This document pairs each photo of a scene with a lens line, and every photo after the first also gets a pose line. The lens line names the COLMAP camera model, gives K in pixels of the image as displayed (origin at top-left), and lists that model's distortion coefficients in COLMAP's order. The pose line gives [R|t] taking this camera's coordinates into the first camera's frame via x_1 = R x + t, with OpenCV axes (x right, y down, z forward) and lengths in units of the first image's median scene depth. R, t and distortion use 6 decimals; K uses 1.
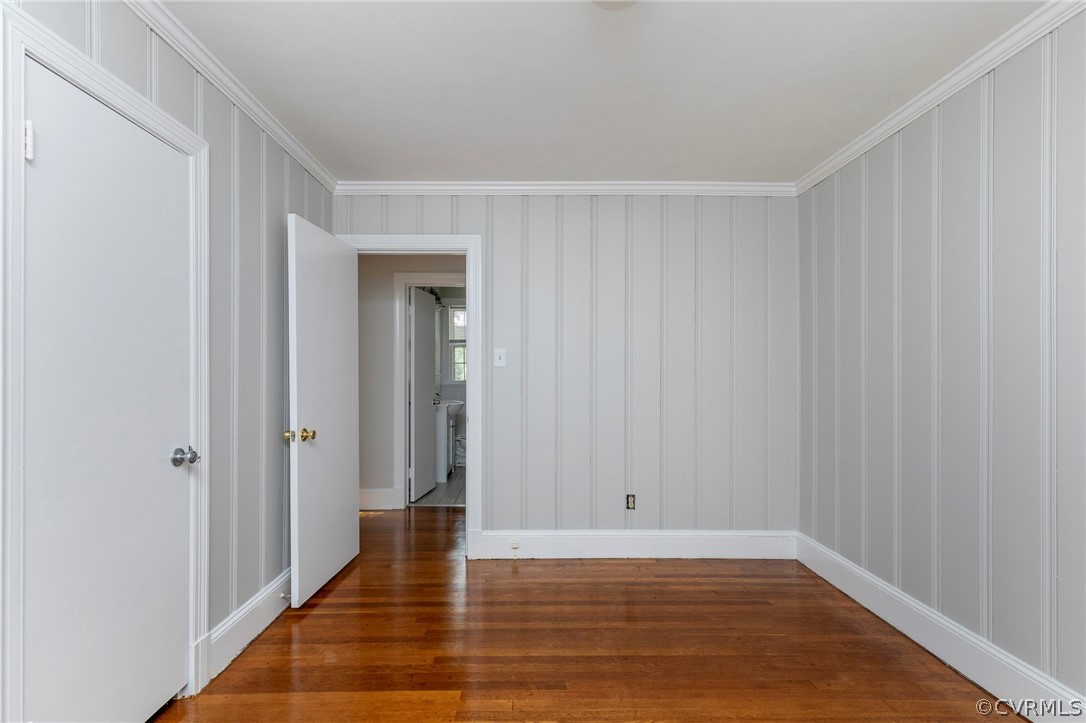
lens RADIAL K [[495.9, 0, 595.3], [0, 495.9, 374.0], [0, 0, 1]] dist [0.002118, 0.000082]
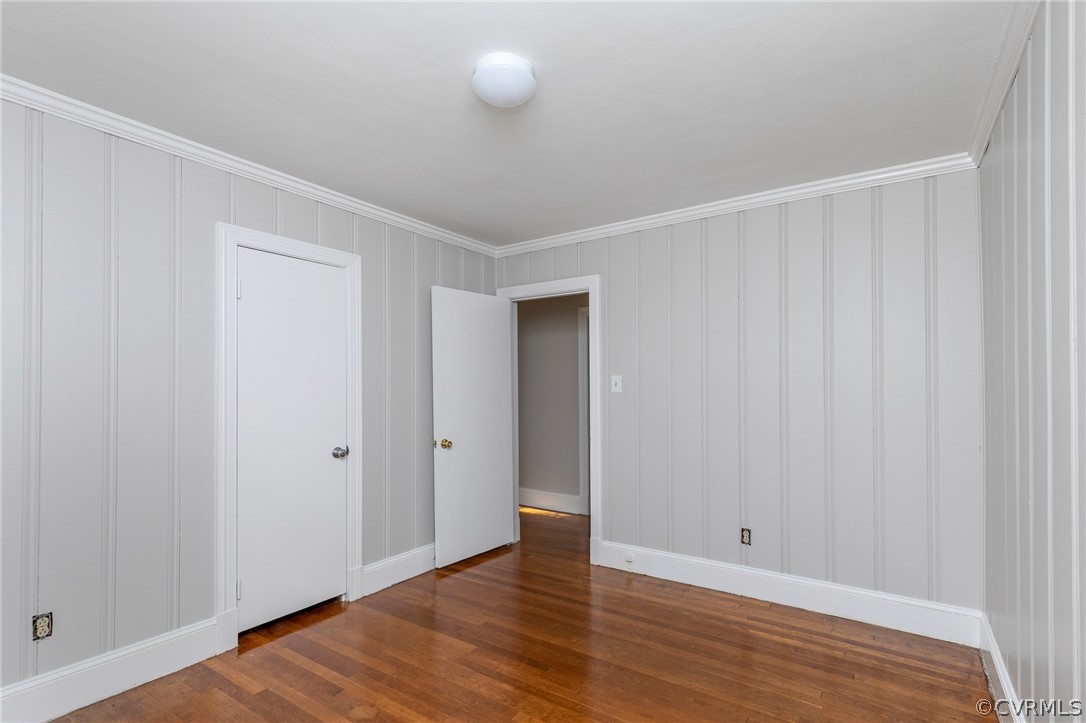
lens RADIAL K [[514.2, 0, 571.2], [0, 514.2, 384.3], [0, 0, 1]] dist [0.003137, 0.000215]
pose [[0.835283, -0.003208, -0.549811, 0.357565], [-0.003914, 0.999923, -0.011780, -0.019395], [0.549807, 0.011992, 0.835206, -0.001571]]
